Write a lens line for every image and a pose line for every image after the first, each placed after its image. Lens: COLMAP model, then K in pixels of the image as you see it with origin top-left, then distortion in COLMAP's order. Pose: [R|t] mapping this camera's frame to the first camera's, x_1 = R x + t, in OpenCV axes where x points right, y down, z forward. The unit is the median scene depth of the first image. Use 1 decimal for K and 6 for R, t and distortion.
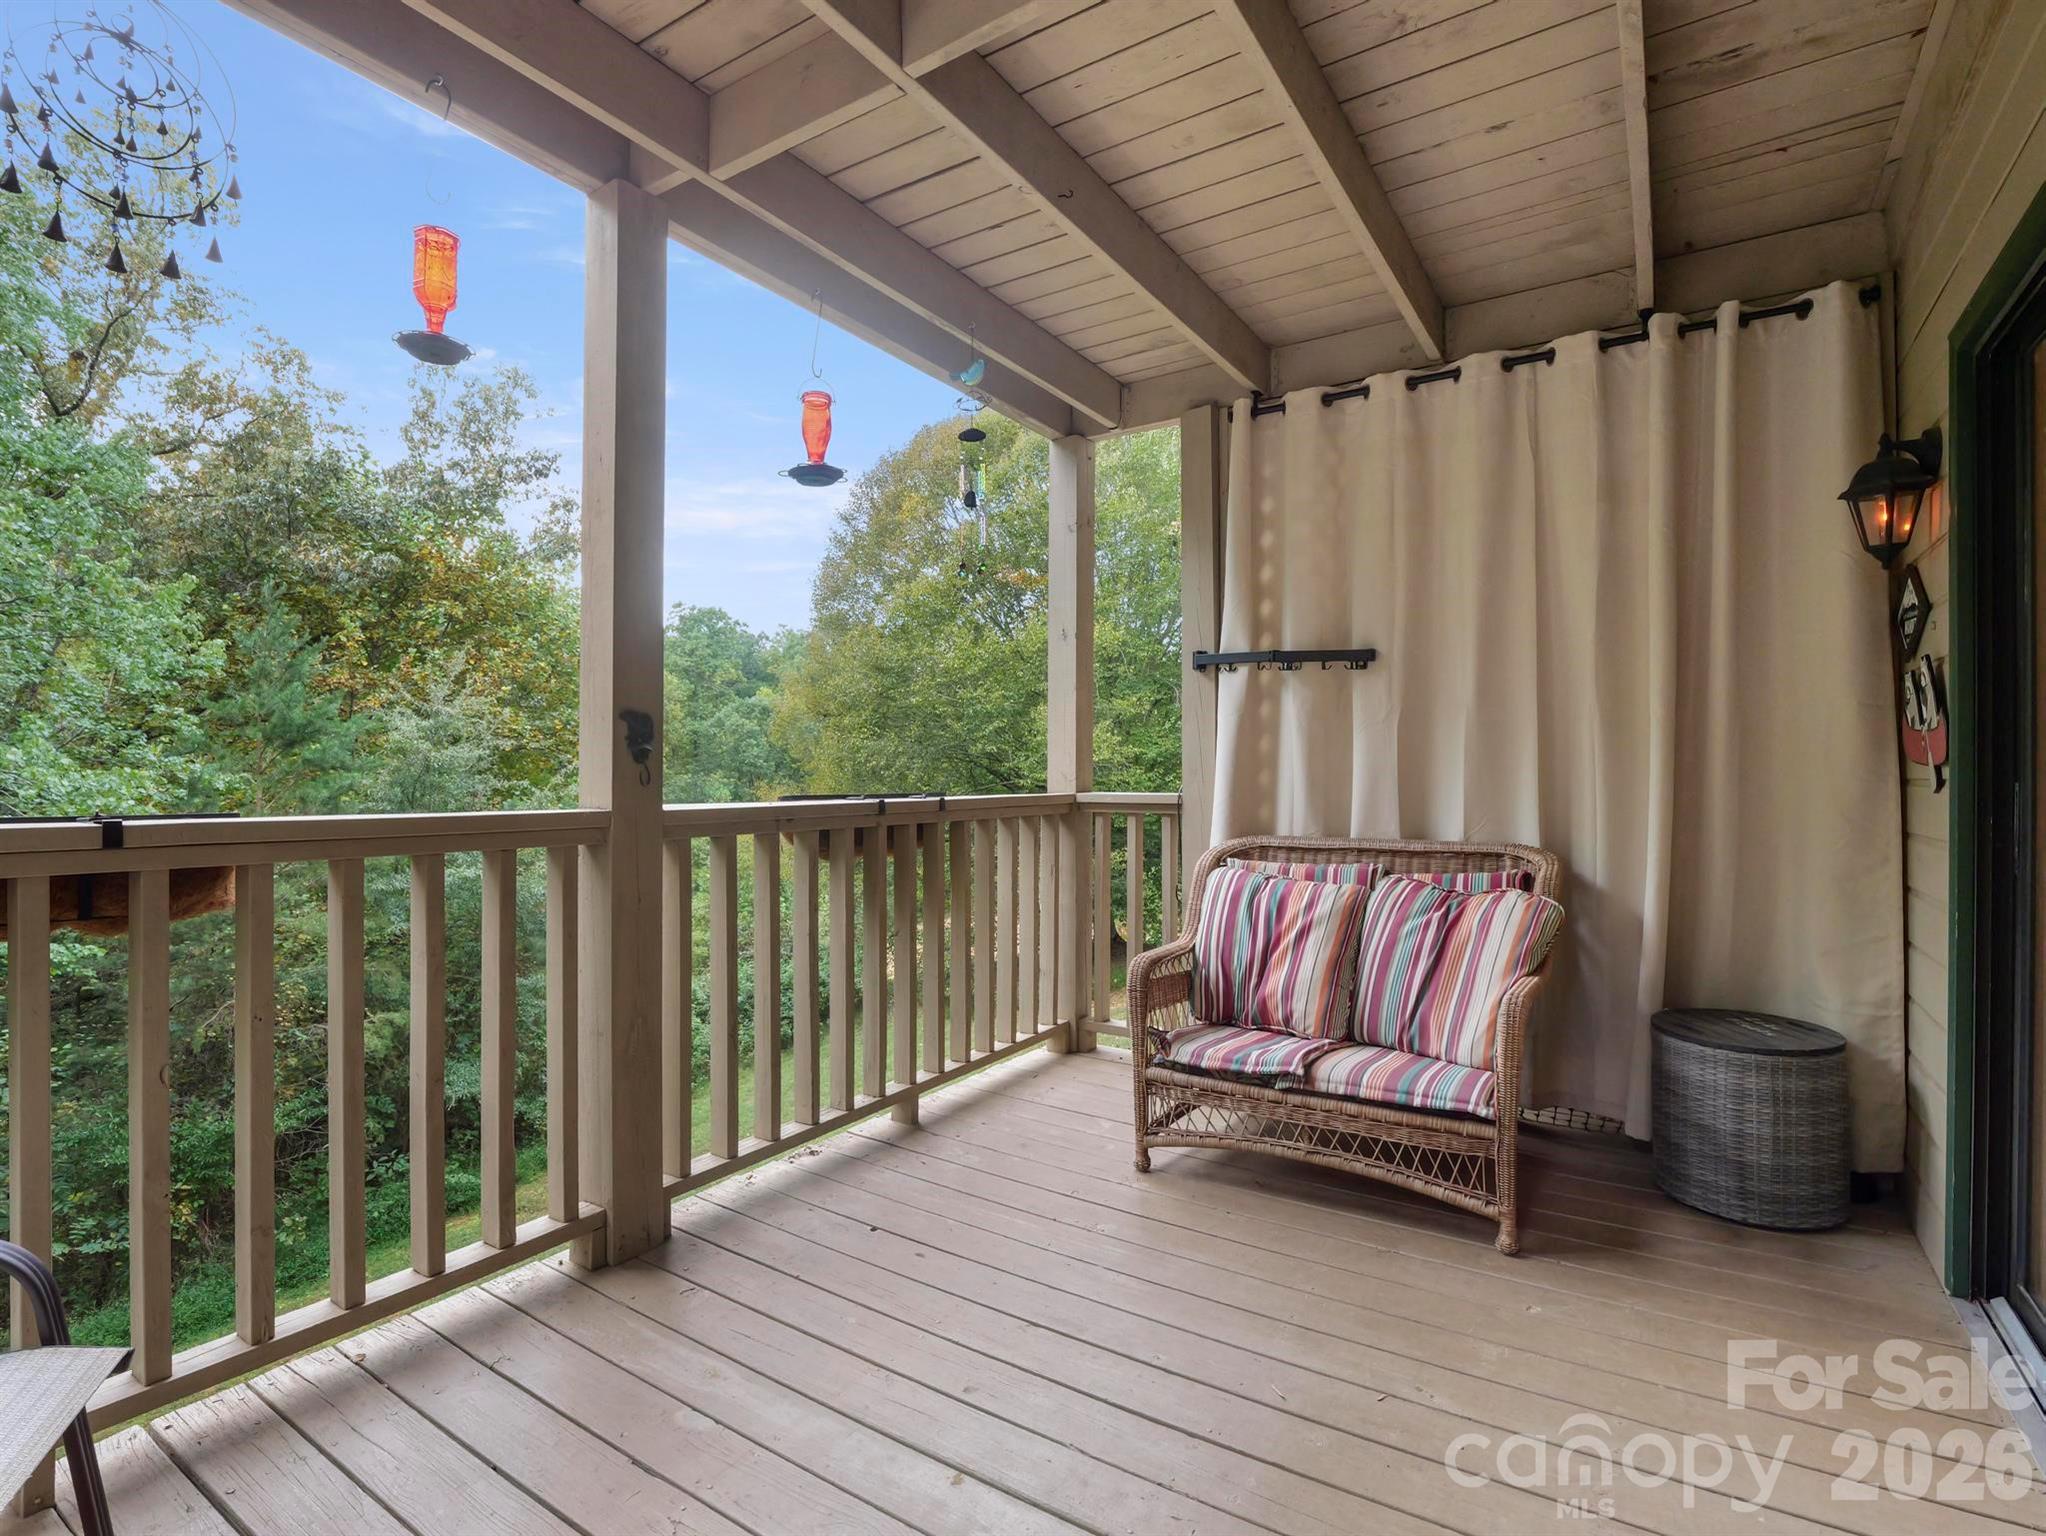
lens RADIAL K [[1003.3, 0, 1005.2], [0, 1003.3, 765.4], [0, 0, 1]] dist [0.000502, -0.000276]
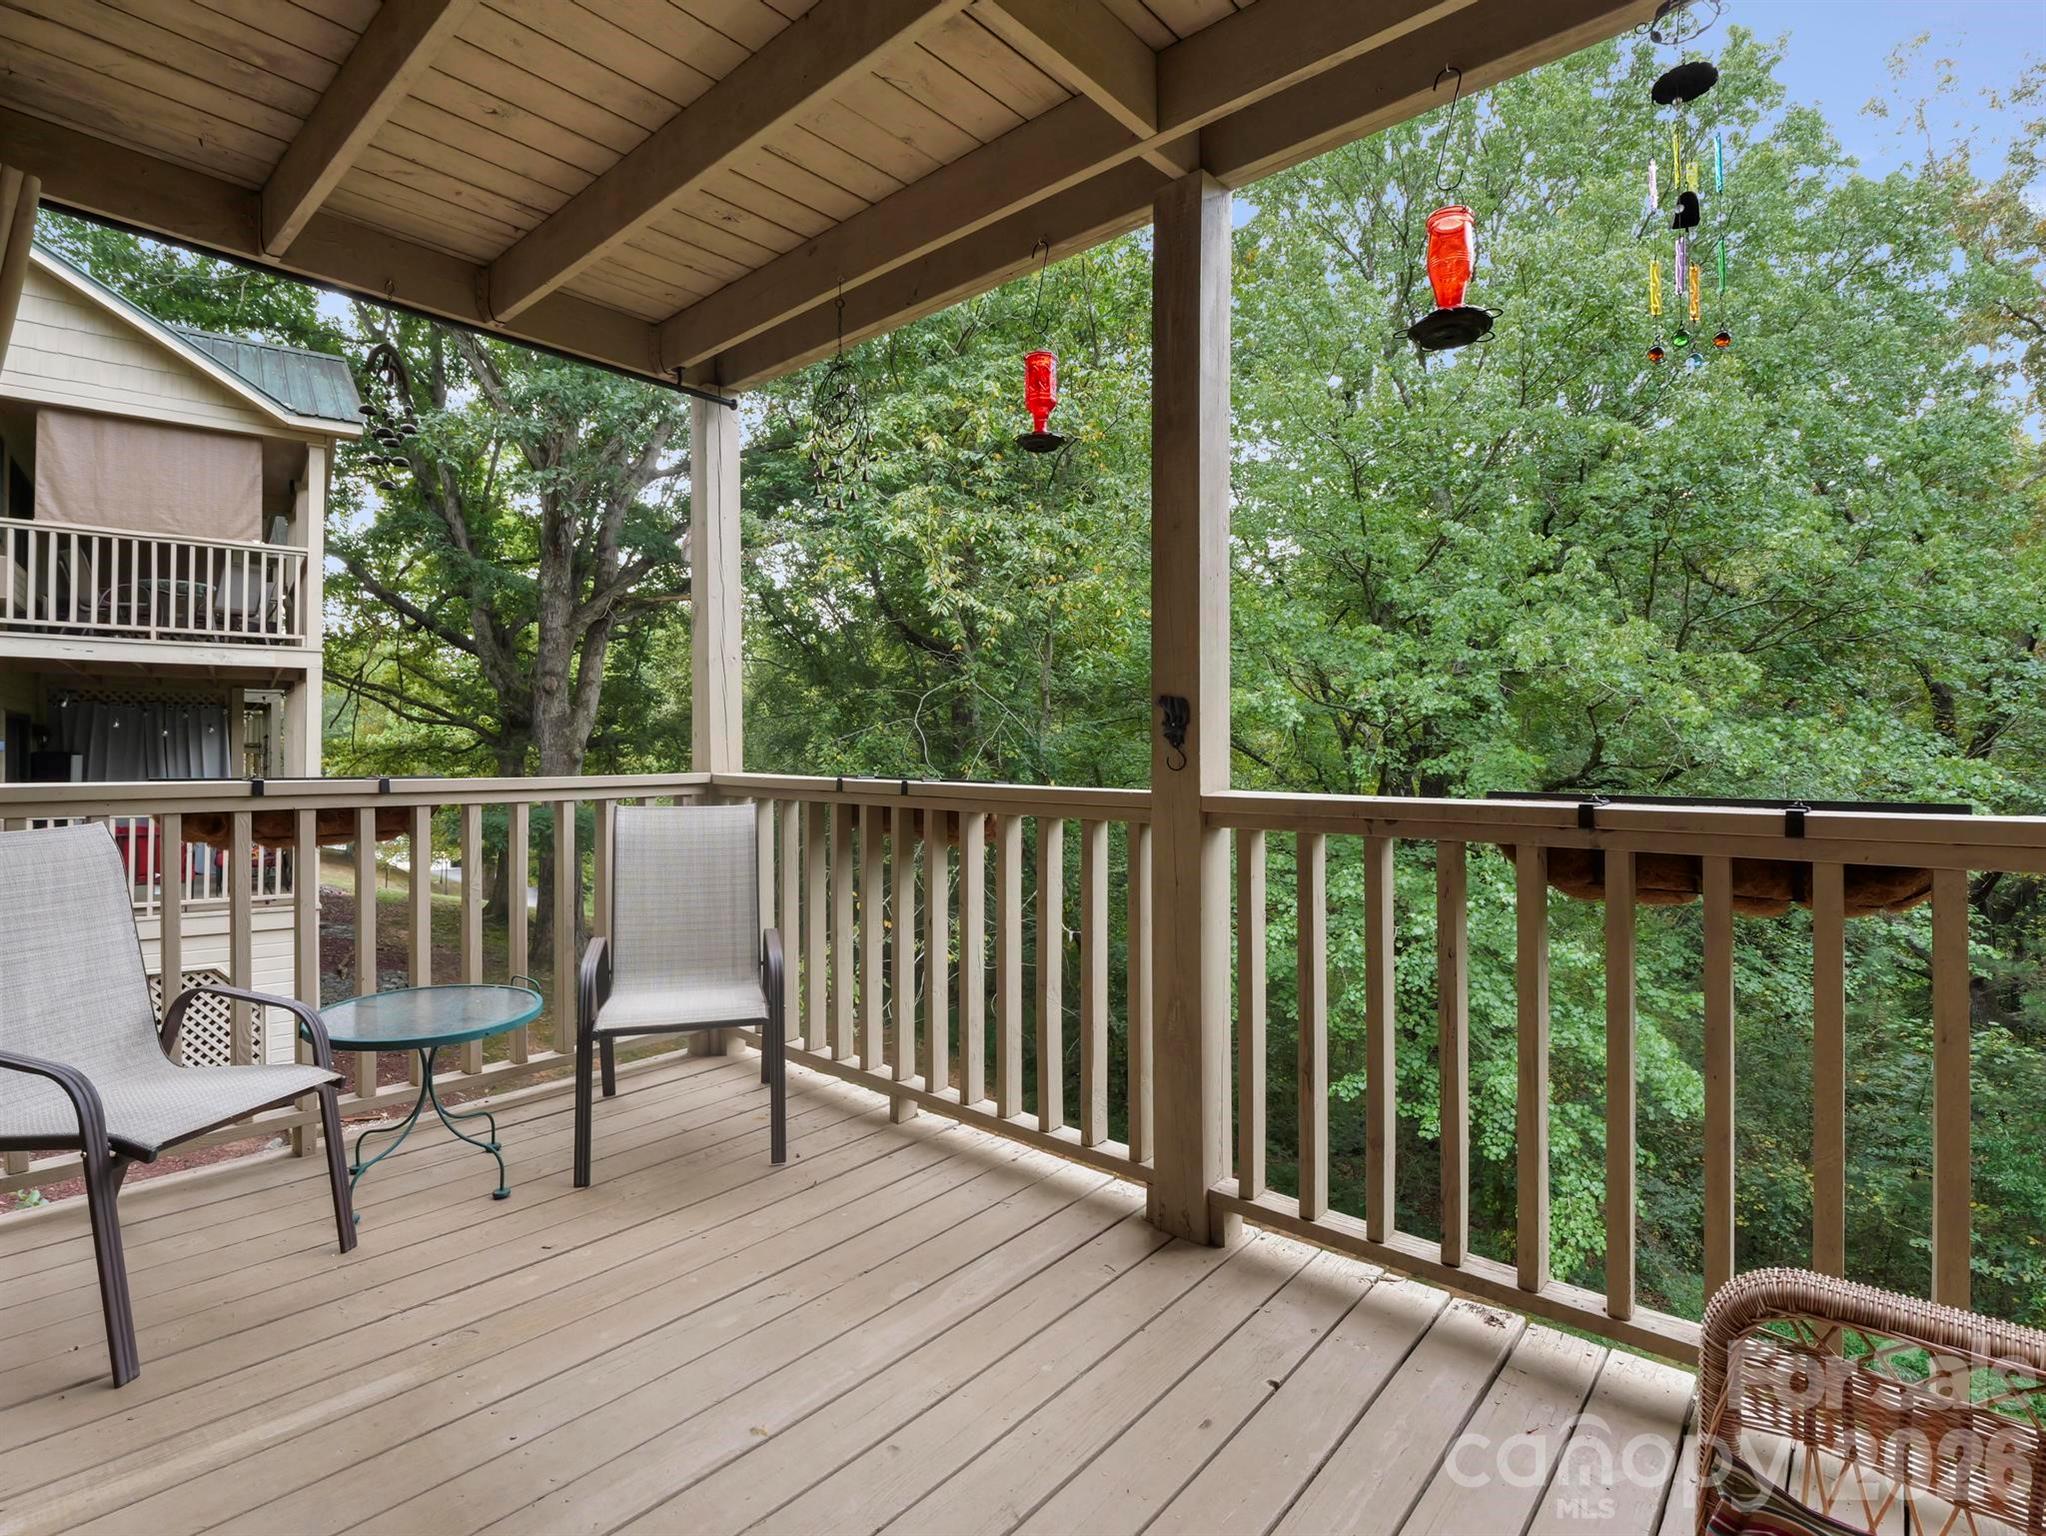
lens RADIAL K [[1003.3, 0, 1005.2], [0, 1003.3, 765.4], [0, 0, 1]] dist [0.000502, -0.000276]
pose [[-0.134593, 0.002245, -0.990898, 0.615715], [0.004448, 0.999989, 0.001661, 0.011062], [0.990891, -0.004184, -0.134602, 0.904775]]
